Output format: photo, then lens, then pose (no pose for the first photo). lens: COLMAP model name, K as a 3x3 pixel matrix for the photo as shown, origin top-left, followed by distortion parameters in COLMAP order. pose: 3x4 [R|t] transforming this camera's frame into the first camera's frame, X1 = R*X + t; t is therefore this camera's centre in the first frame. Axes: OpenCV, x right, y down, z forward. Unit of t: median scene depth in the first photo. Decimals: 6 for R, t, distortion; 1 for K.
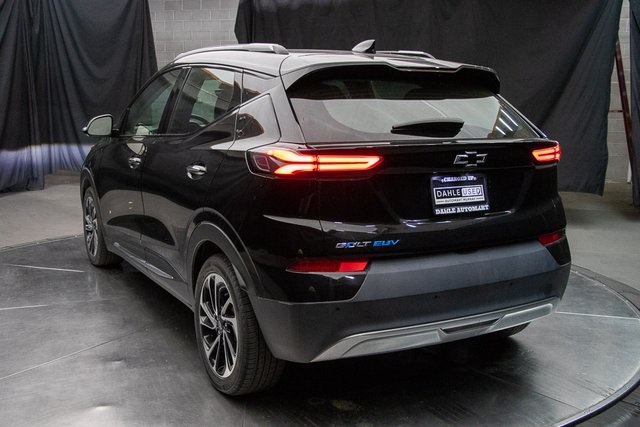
lens RADIAL K [[653.0, 0, 320.3], [0, 653.0, 212.1], [0, 0, 1]] dist [0.012189, 0.000000]
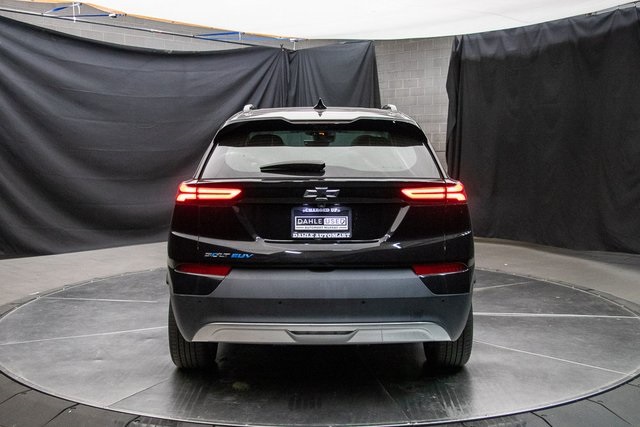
lens RADIAL K [[653.0, 0, 318.9], [0, 653.0, 214.0], [0, 0, 1]] dist [0.012189, 0.000000]
pose [[0.877436, 0.035827, -0.478354, 0.801979], [-0.068527, 0.996341, -0.051075, 0.018972], [0.474774, 0.077596, 0.876680, -0.068898]]
